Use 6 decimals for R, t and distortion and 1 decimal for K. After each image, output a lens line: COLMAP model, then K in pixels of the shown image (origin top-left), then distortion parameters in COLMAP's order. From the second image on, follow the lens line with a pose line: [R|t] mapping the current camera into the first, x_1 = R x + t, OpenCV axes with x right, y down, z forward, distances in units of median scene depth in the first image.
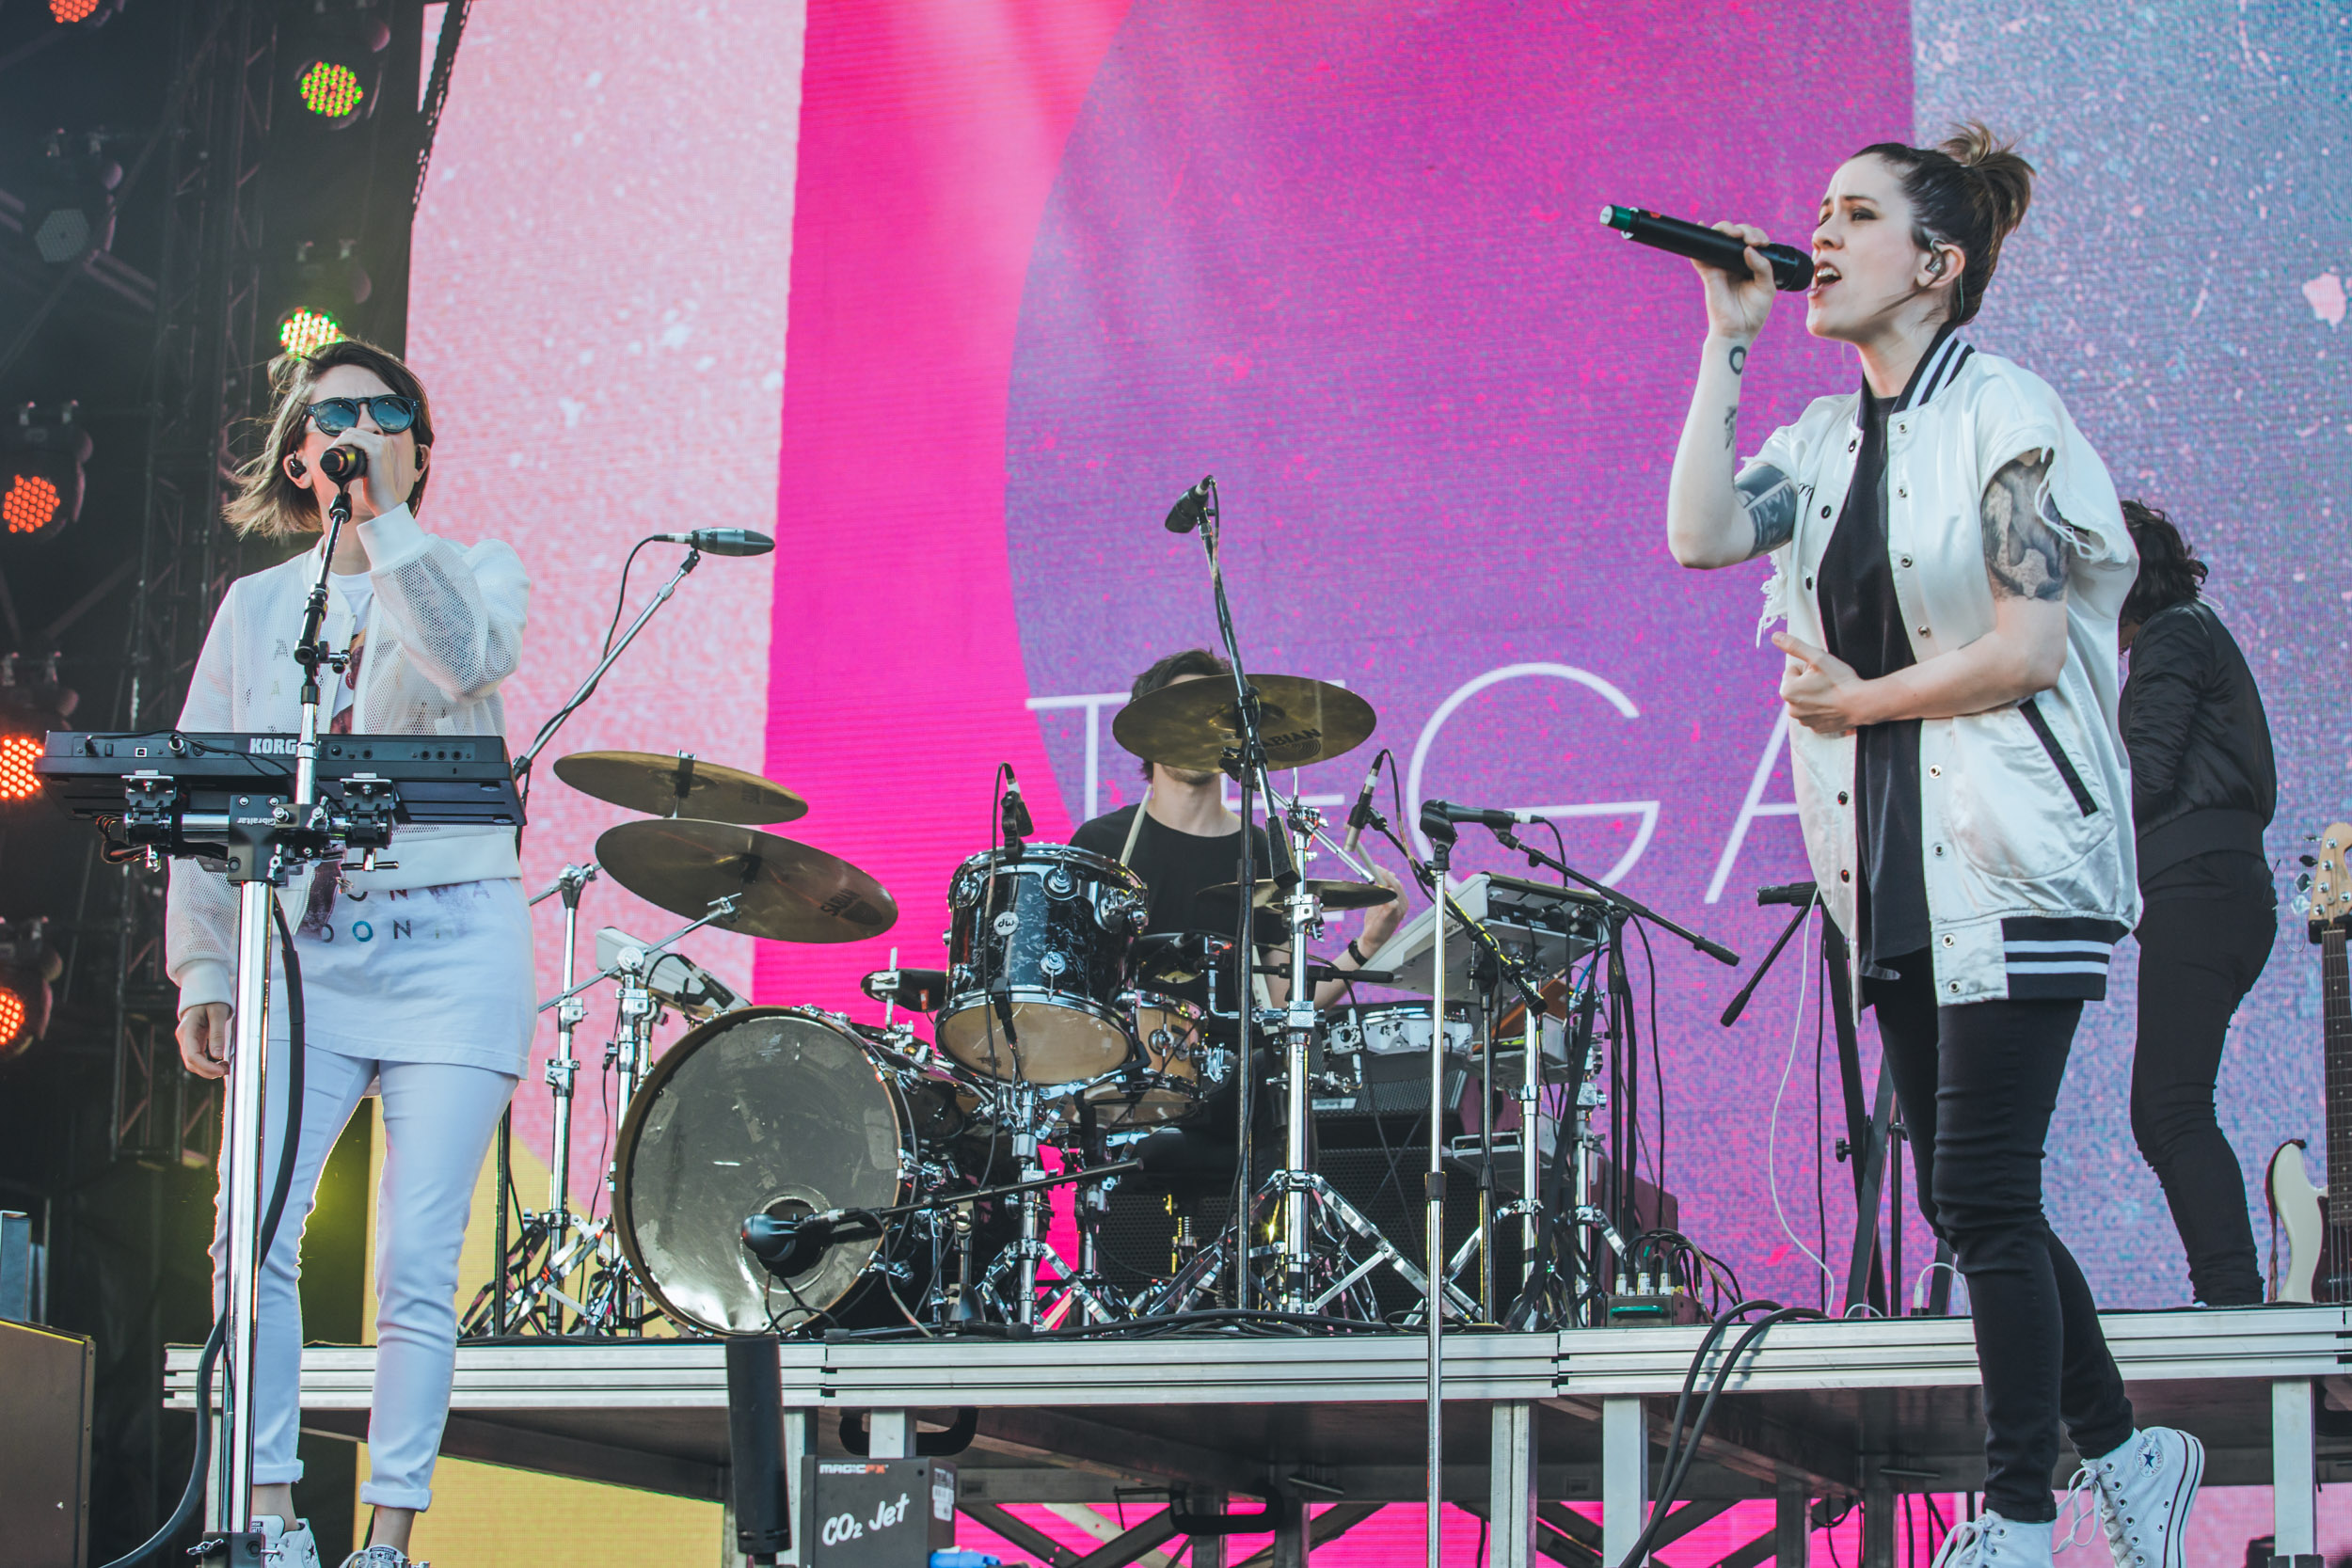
lens RADIAL K [[4892.1, 0, 1176.0], [0, 4892.1, 784.0], [0, 0, 1]] dist [-0.354390, 0.363660]
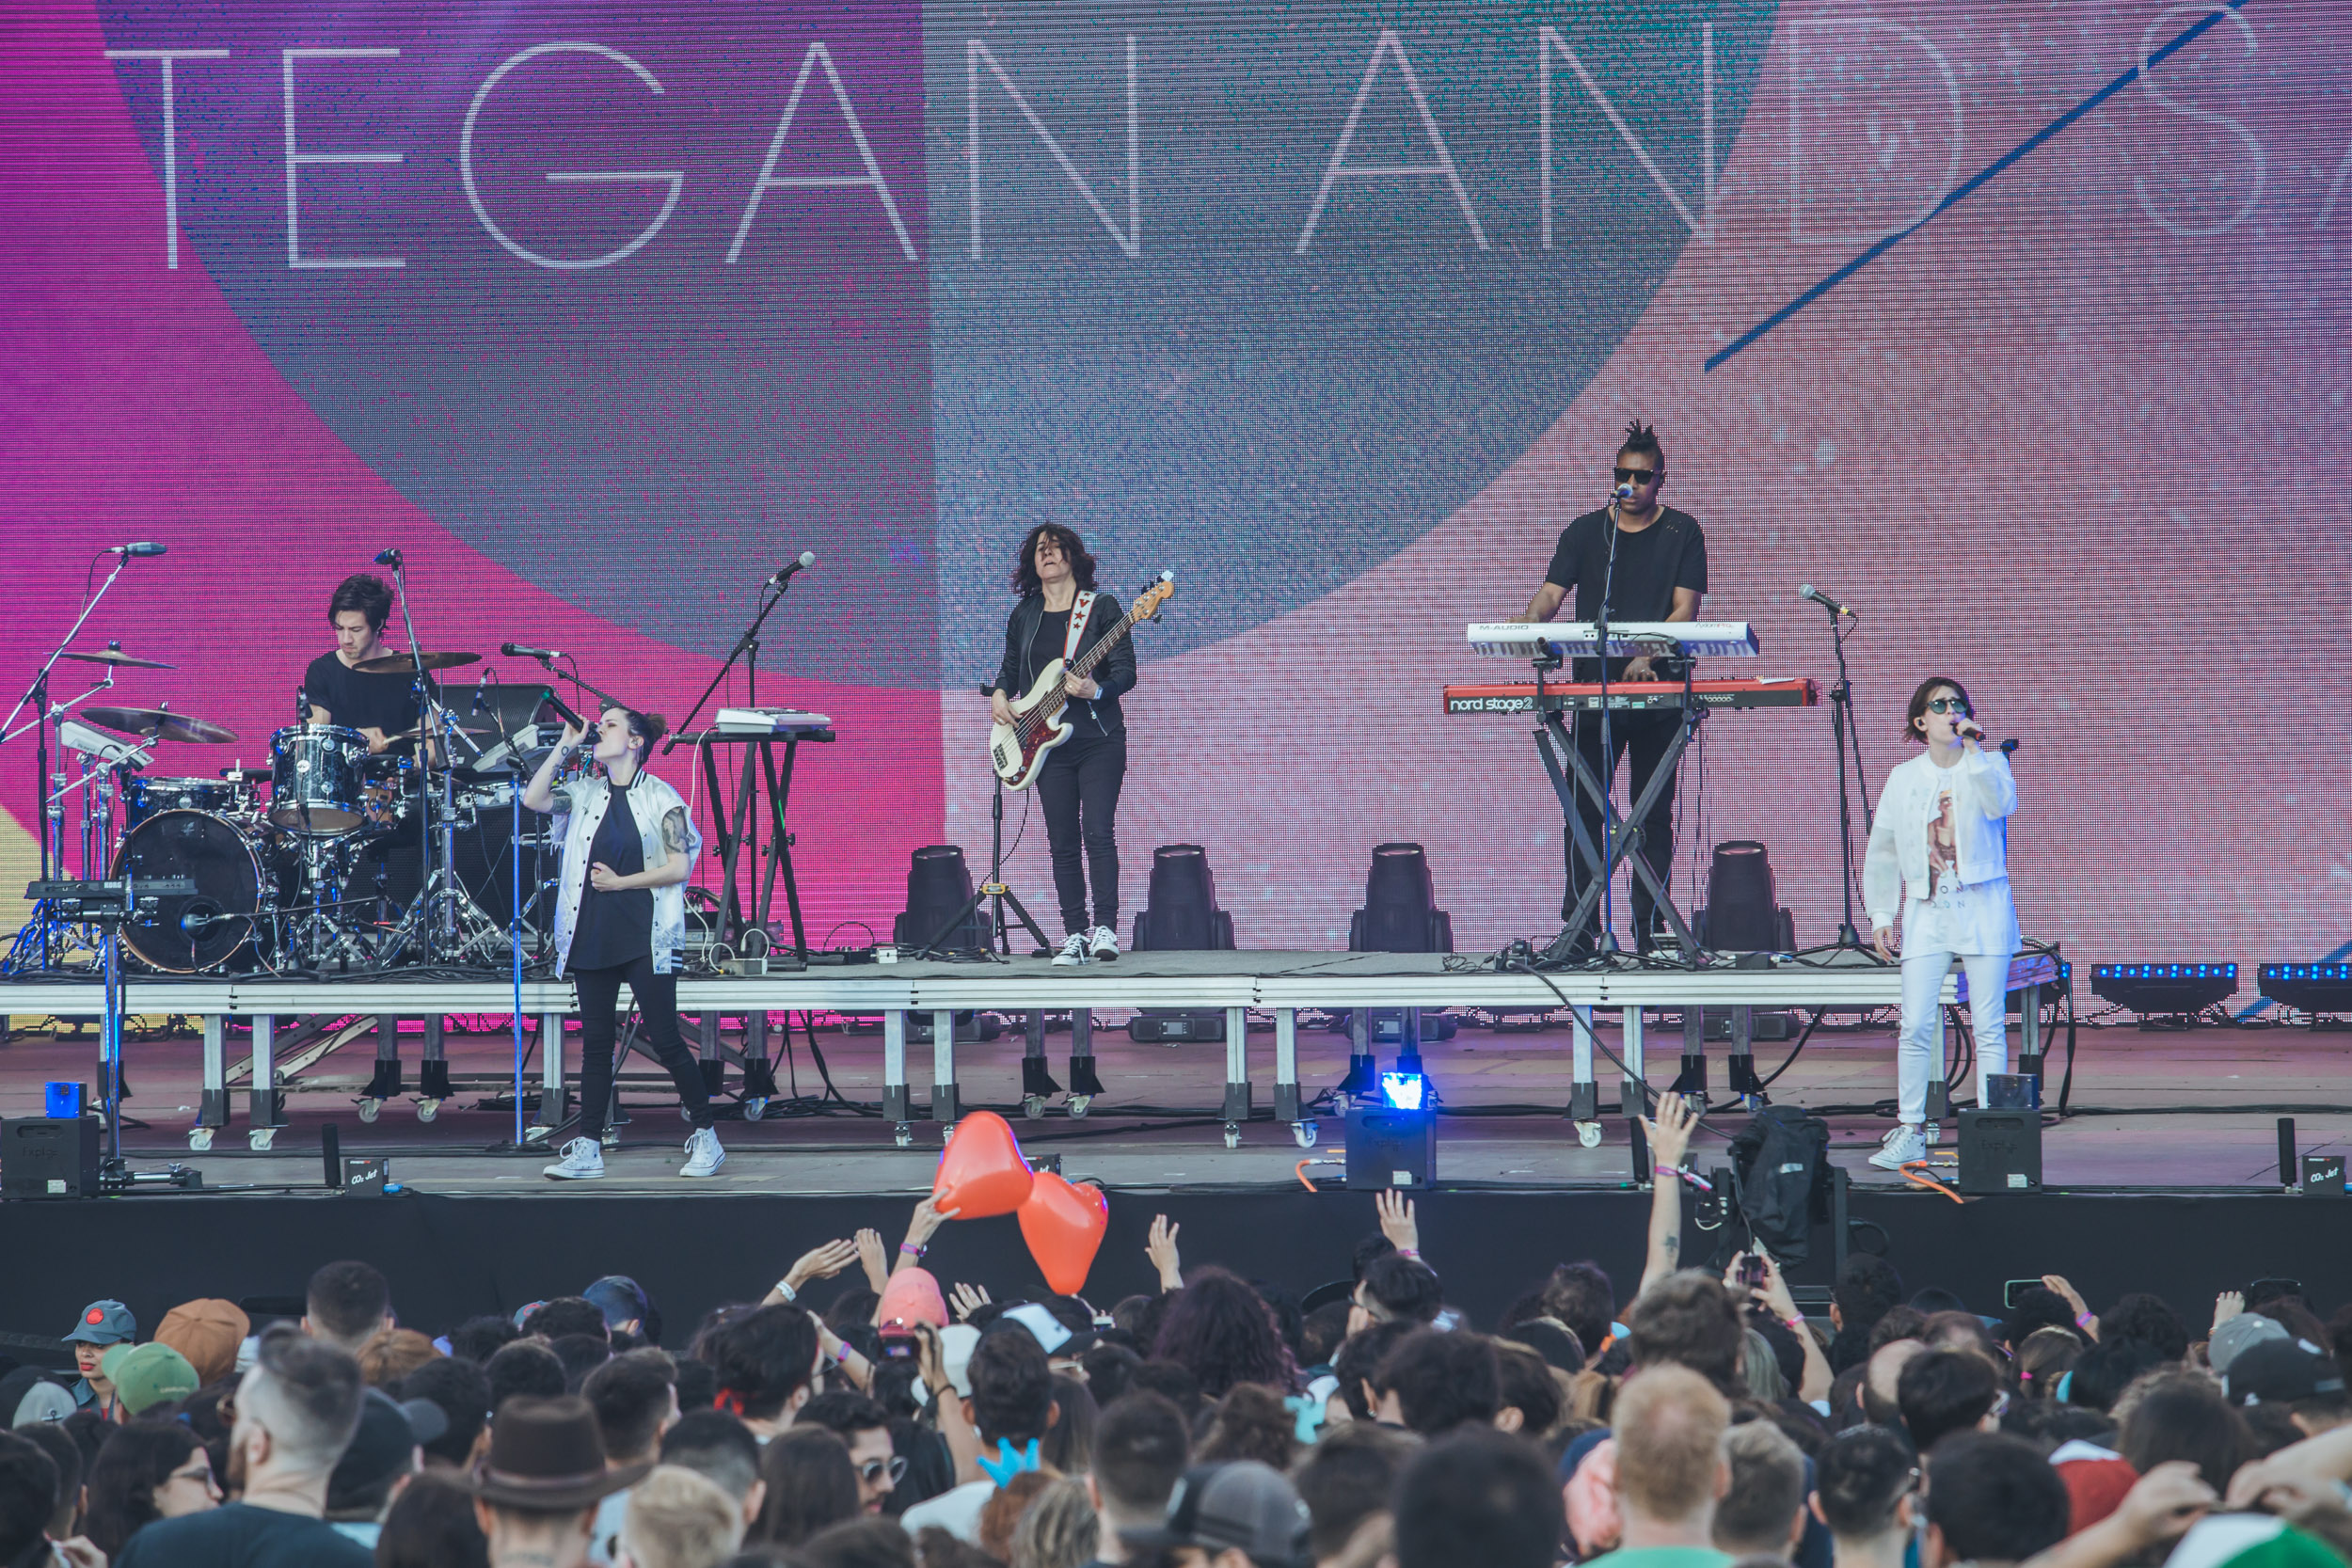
lens RADIAL K [[13580.4, 0, 1176.0], [0, 13580.4, 784.0], [0, 0, 1]] dist [0.314078, 4.175921]
pose [[0.993760, -0.033317, 0.106445, -0.416360], [0.007194, 0.971504, 0.236913, -1.965442], [-0.111305, -0.234669, 0.965682, -6.814116]]
